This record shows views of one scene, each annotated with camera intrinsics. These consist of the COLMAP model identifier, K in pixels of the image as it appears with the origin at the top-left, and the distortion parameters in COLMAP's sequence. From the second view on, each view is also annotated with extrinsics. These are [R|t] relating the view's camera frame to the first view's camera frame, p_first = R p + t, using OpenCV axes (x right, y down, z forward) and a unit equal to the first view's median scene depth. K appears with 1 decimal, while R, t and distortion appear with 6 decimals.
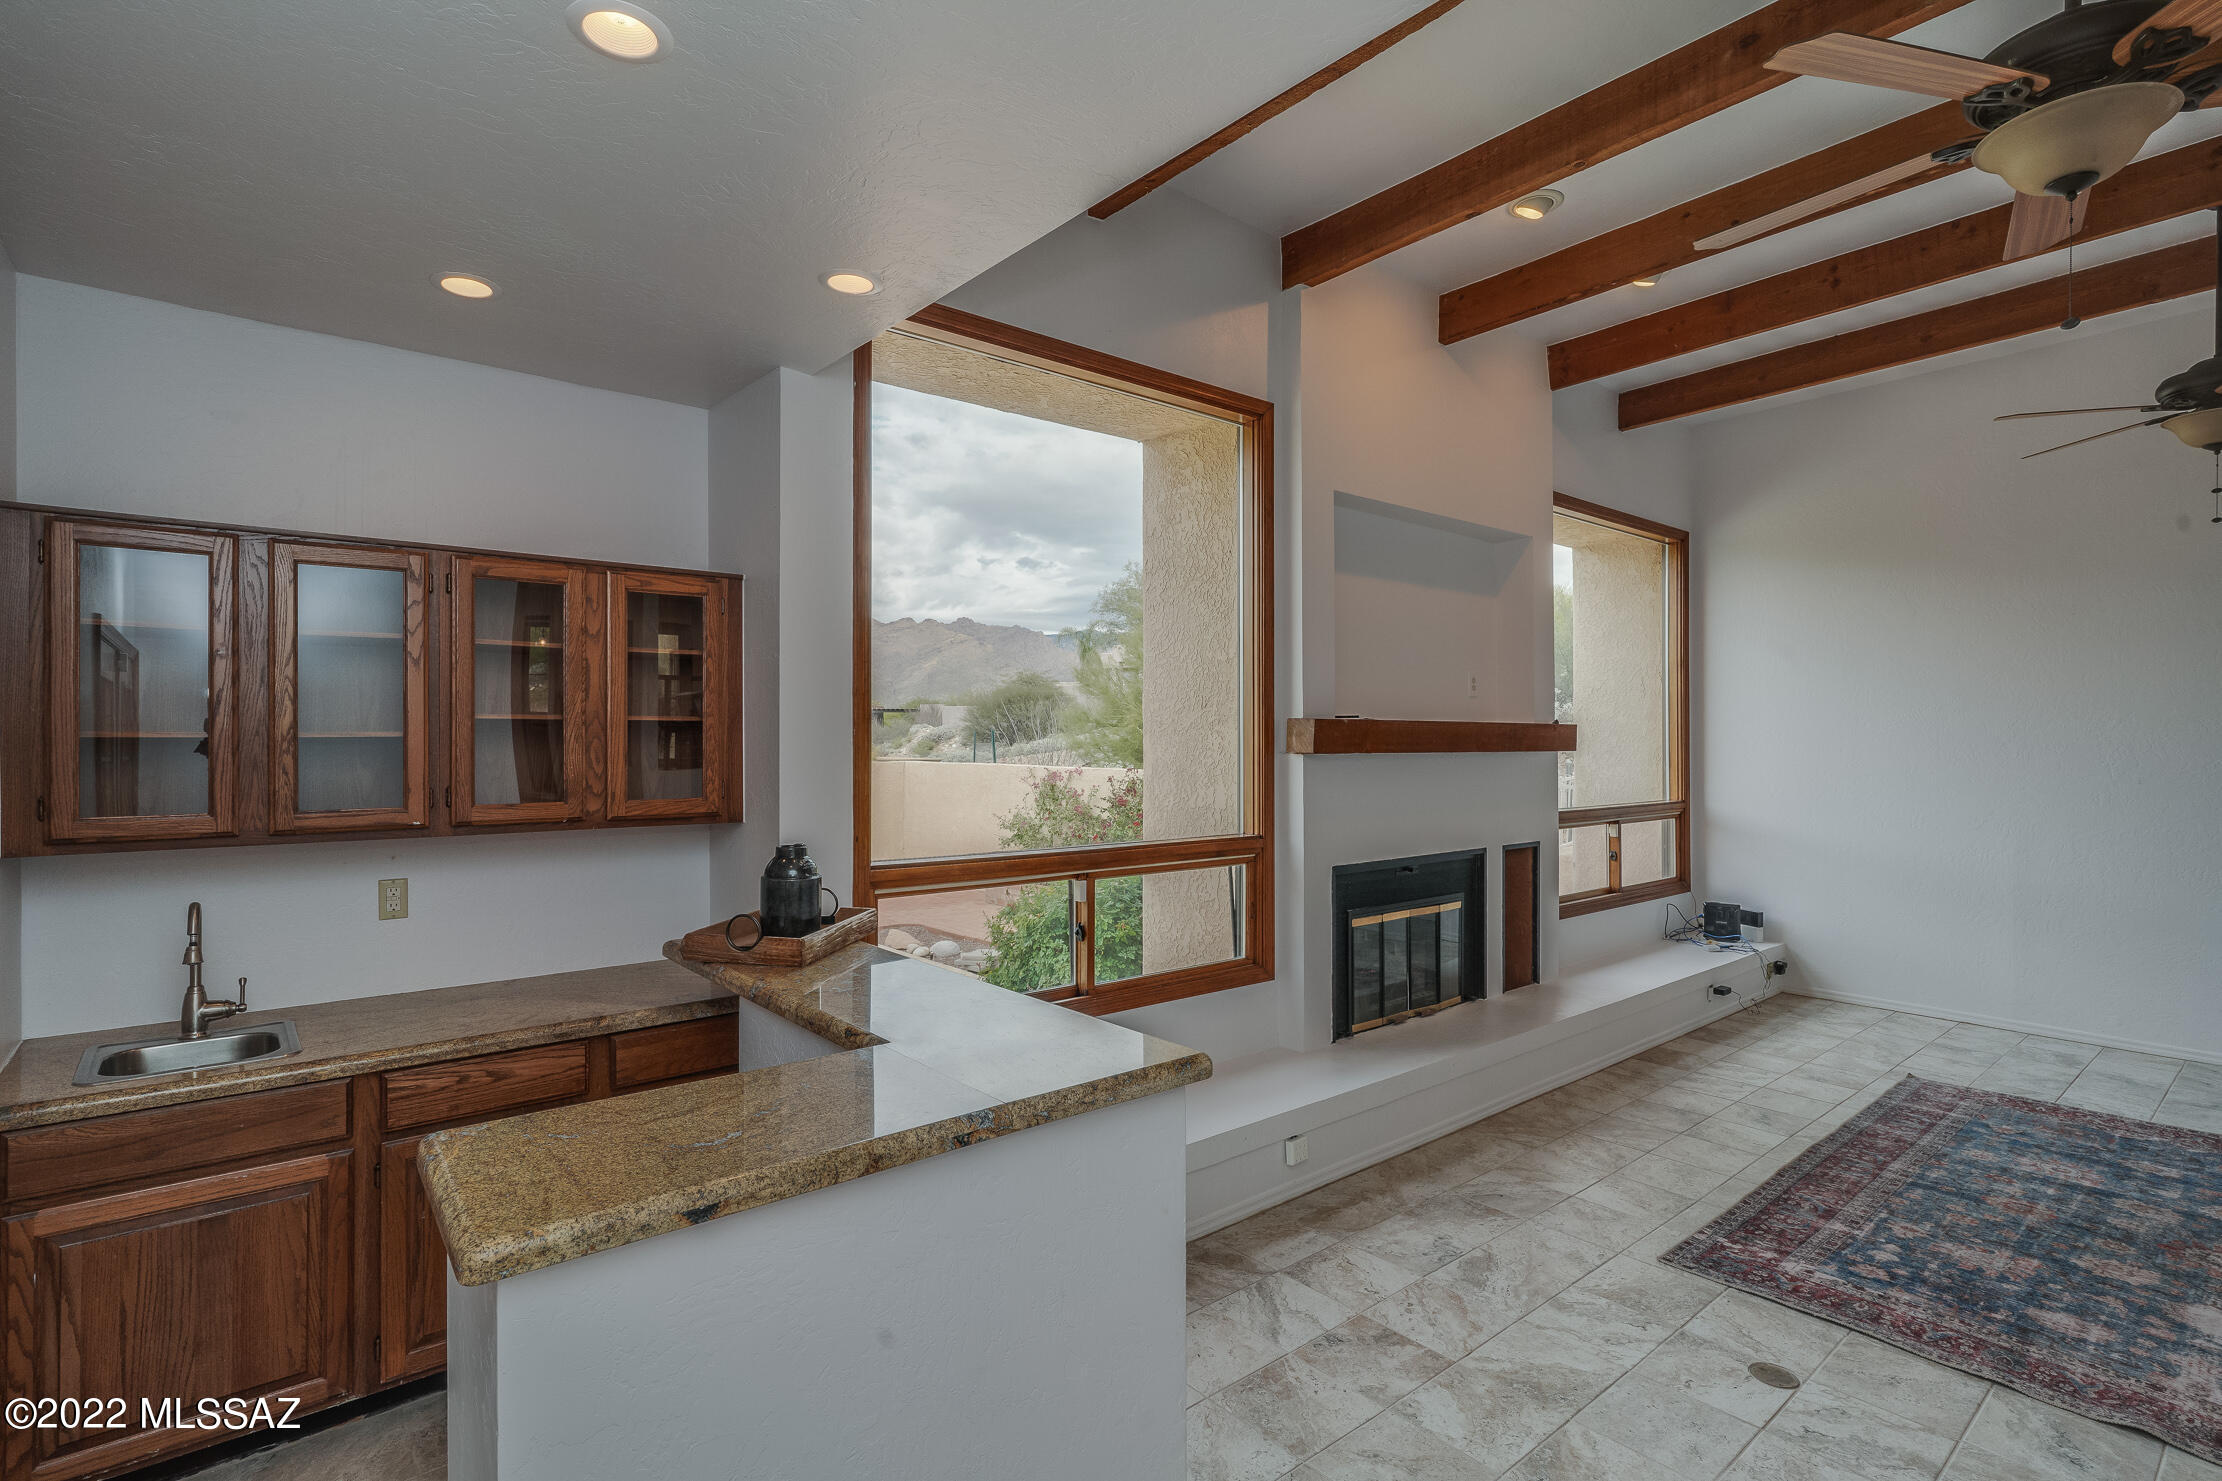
lens RADIAL K [[1037.9, 0, 1095.4], [0, 1037.9, 742.9], [0, 0, 1]] dist [-0.006549, 0.004092]
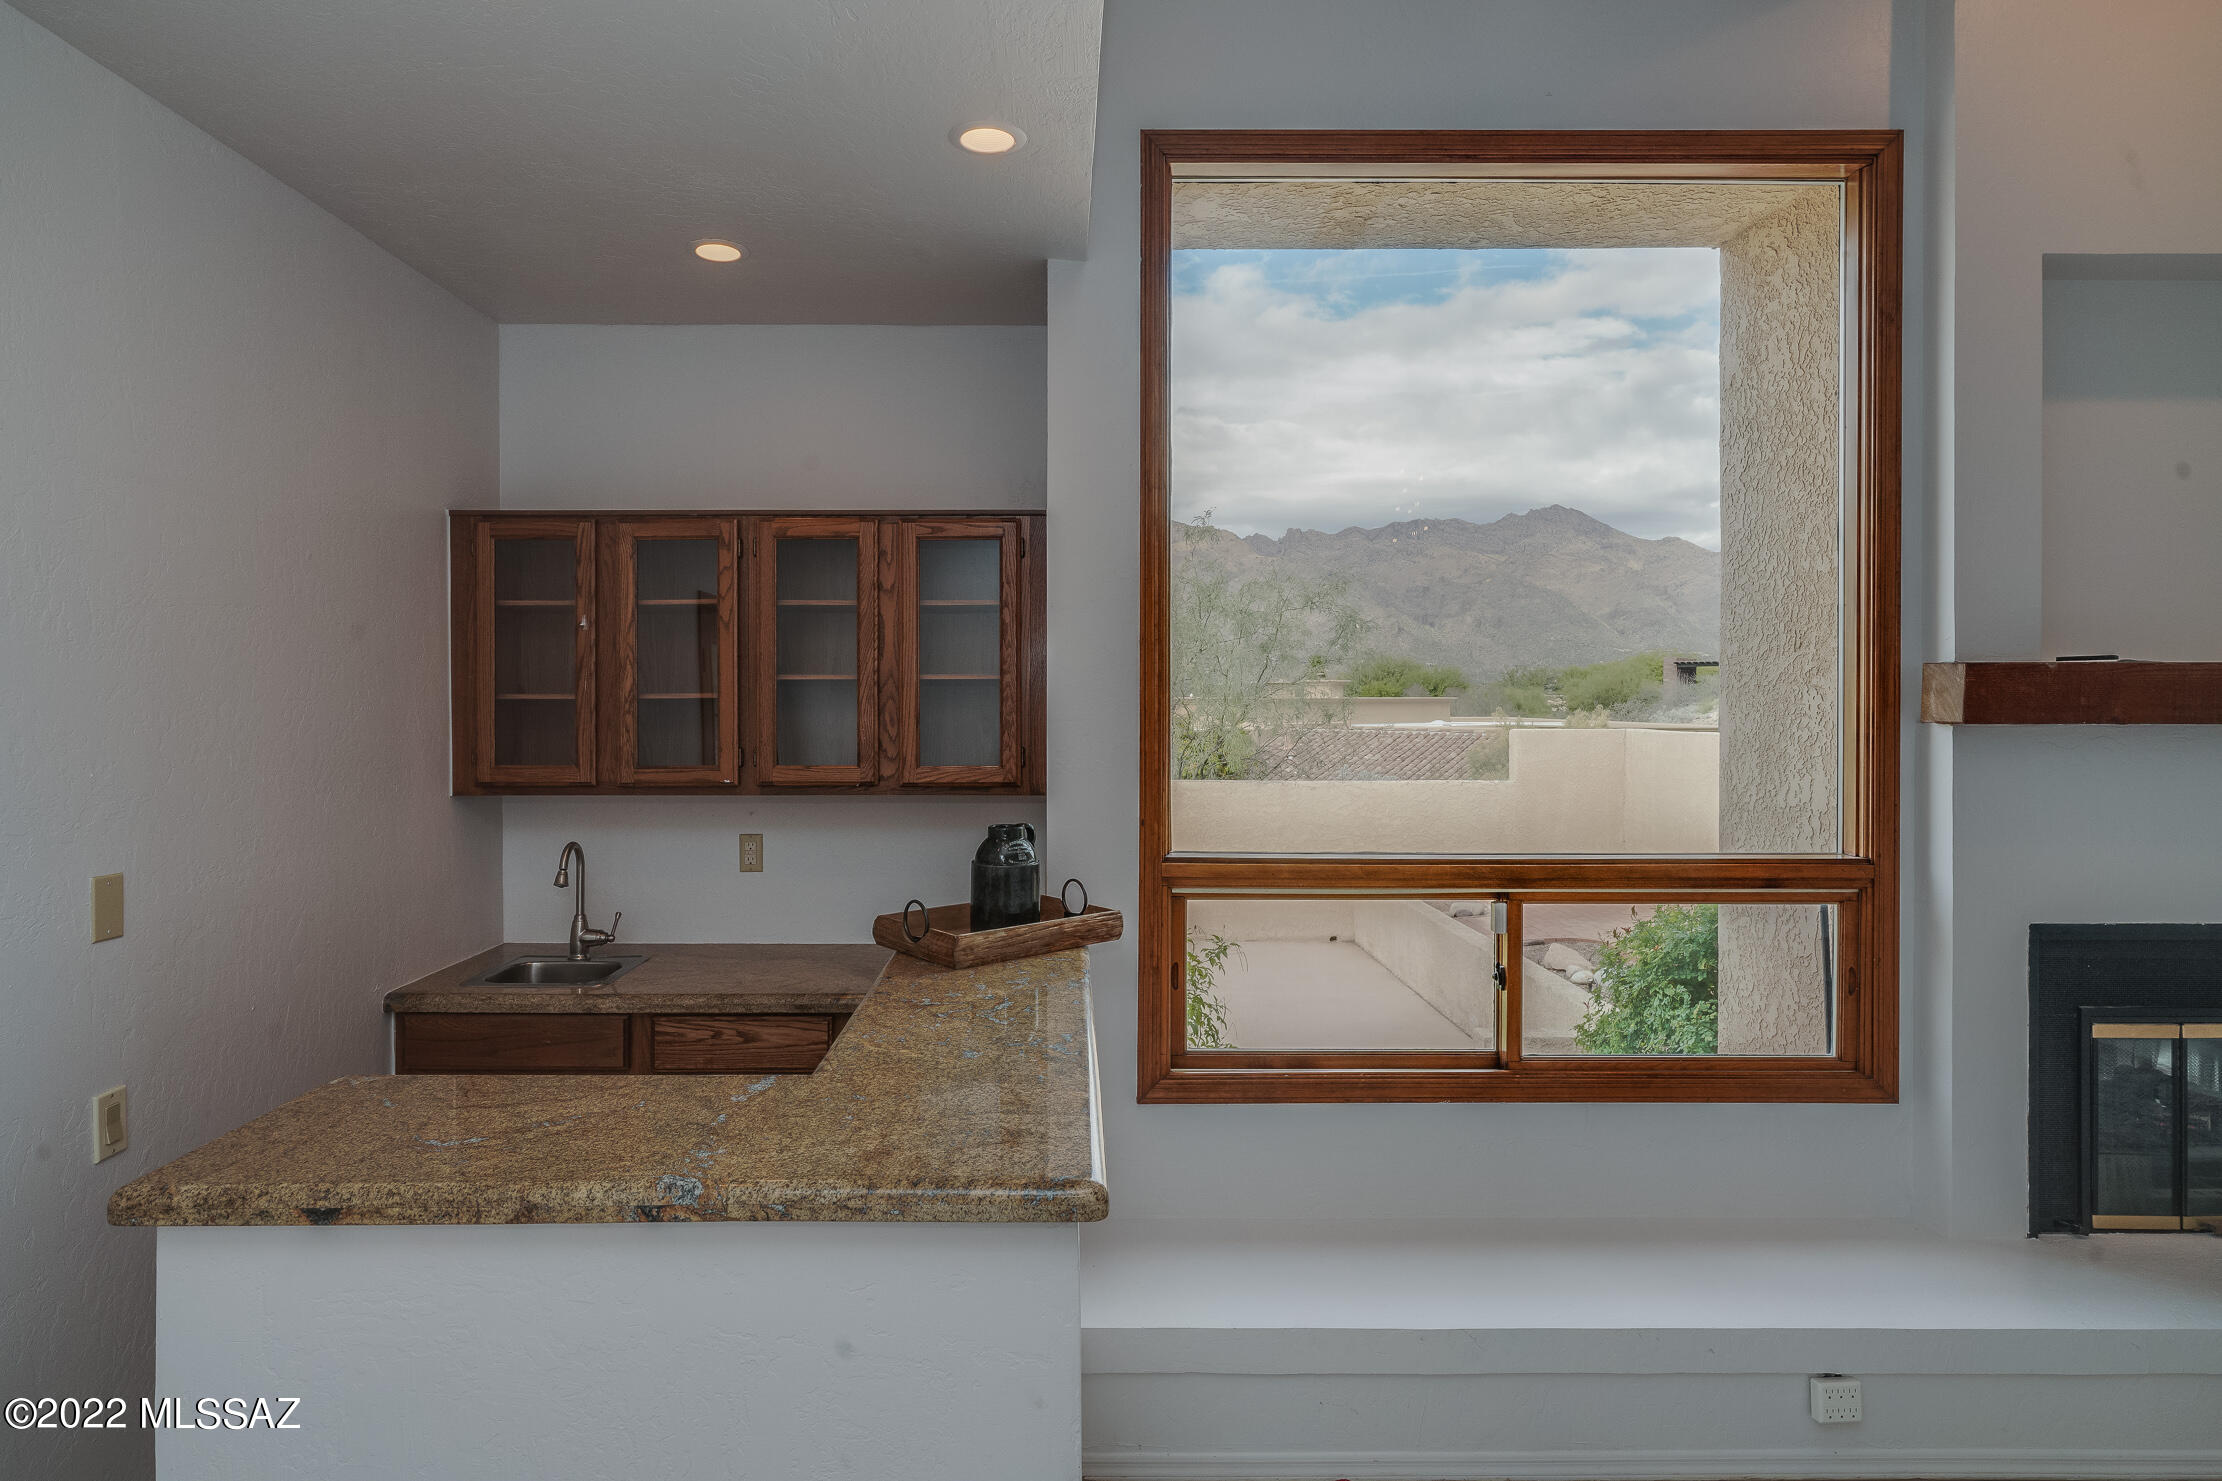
lens RADIAL K [[1215.7, 0, 1078.4], [0, 1215.7, 712.2], [0, 0, 1]] dist [-0.000263, 0.002528]
pose [[0.786146, 0.005082, -0.618020, 0.265725], [-0.001211, 0.999977, 0.006681, -0.000077], [0.618040, -0.004504, 0.786134, 0.185744]]
